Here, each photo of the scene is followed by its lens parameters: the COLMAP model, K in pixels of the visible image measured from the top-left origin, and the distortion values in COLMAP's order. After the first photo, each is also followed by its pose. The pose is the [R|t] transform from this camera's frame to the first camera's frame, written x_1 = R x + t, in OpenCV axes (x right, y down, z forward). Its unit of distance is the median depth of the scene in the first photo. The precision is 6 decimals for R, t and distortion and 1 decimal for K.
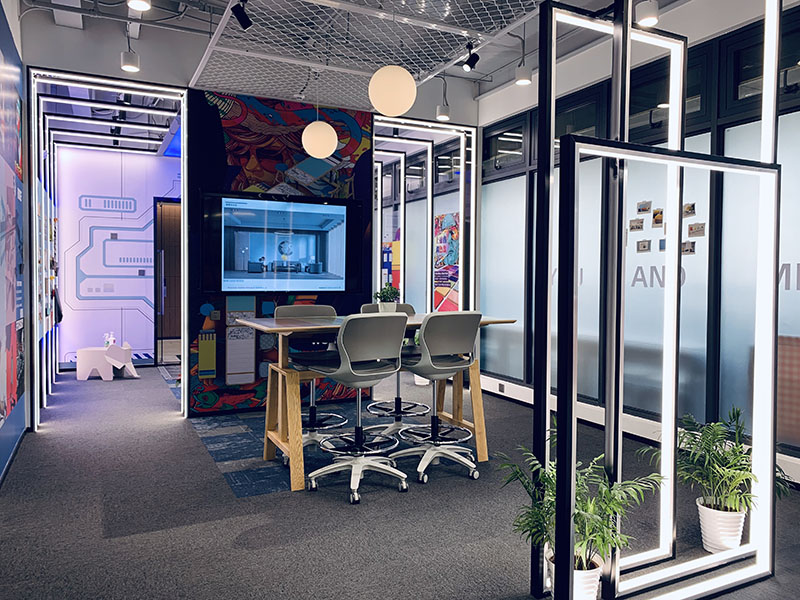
lens RADIAL K [[599.4, 0, 391.6], [0, 599.4, 295.6], [0, 0, 1]] dist [0.044667, -0.040133]
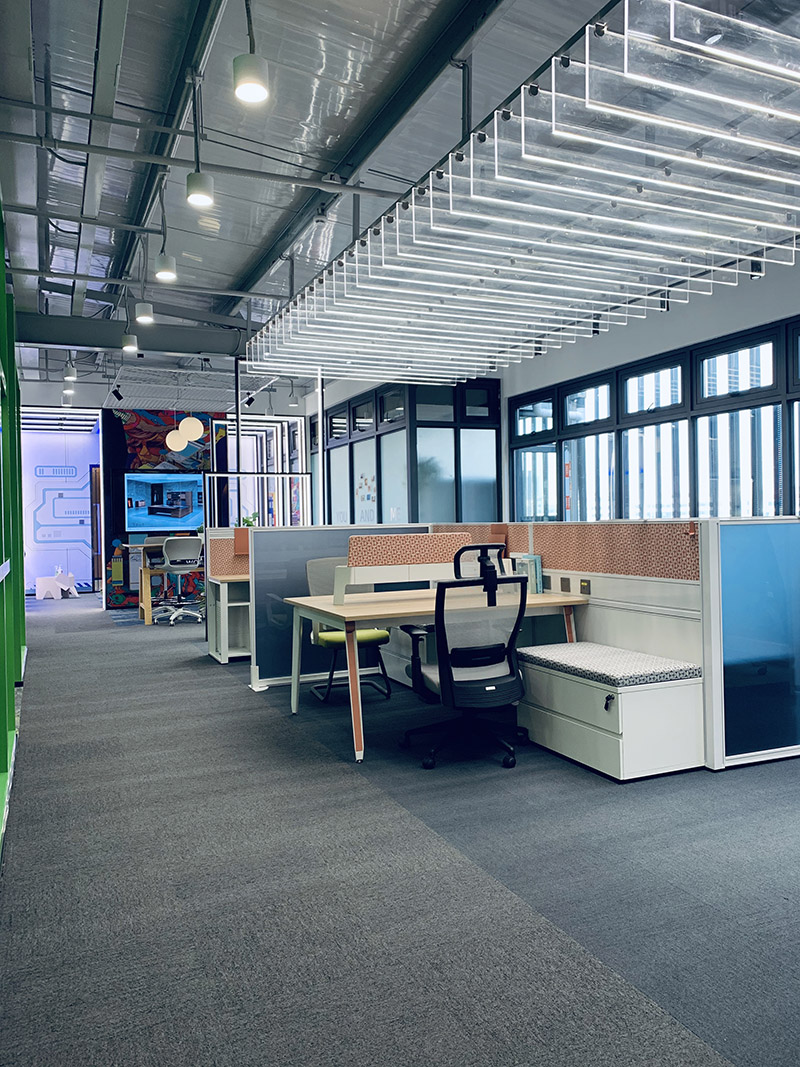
lens RADIAL K [[799.4, 0, 394.8], [0, 799.4, 533.0], [0, 0, 1]] dist [0.044667, -0.040133]
pose [[0.998704, -0.026947, -0.043176, 0.553729], [0.026334, 0.999545, -0.014714, 0.049011], [0.043552, 0.013558, 0.998959, -1.166988]]
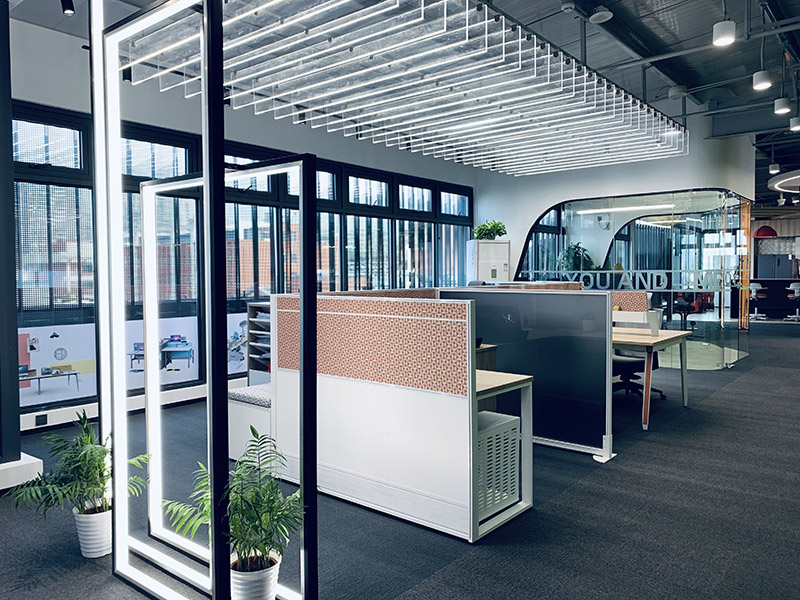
lens RADIAL K [[599.4, 0, 383.5], [0, 599.4, 292.8], [0, 0, 1]] dist [0.044667, -0.040133]
pose [[-0.374683, -0.021374, 0.926906, -0.288232], [0.048070, 0.997942, 0.042443, -0.018263], [-0.925906, 0.060459, -0.372885, 0.547278]]
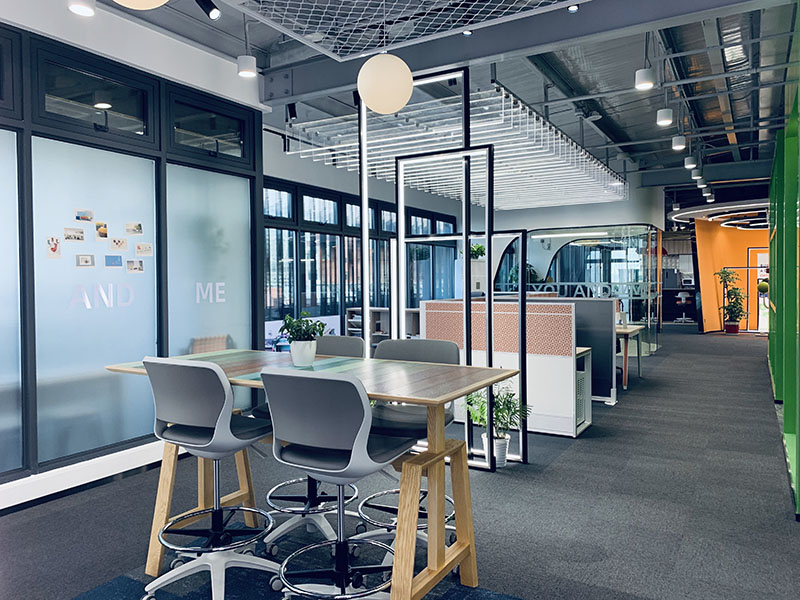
lens RADIAL K [[599.4, 0, 393.7], [0, 599.4, 294.6], [0, 0, 1]] dist [0.044667, -0.040133]
pose [[-0.531978, -0.002768, 0.846754, -0.345863], [0.050256, 0.998129, 0.034837, -0.026310], [-0.845265, 0.061087, -0.530844, 0.687946]]
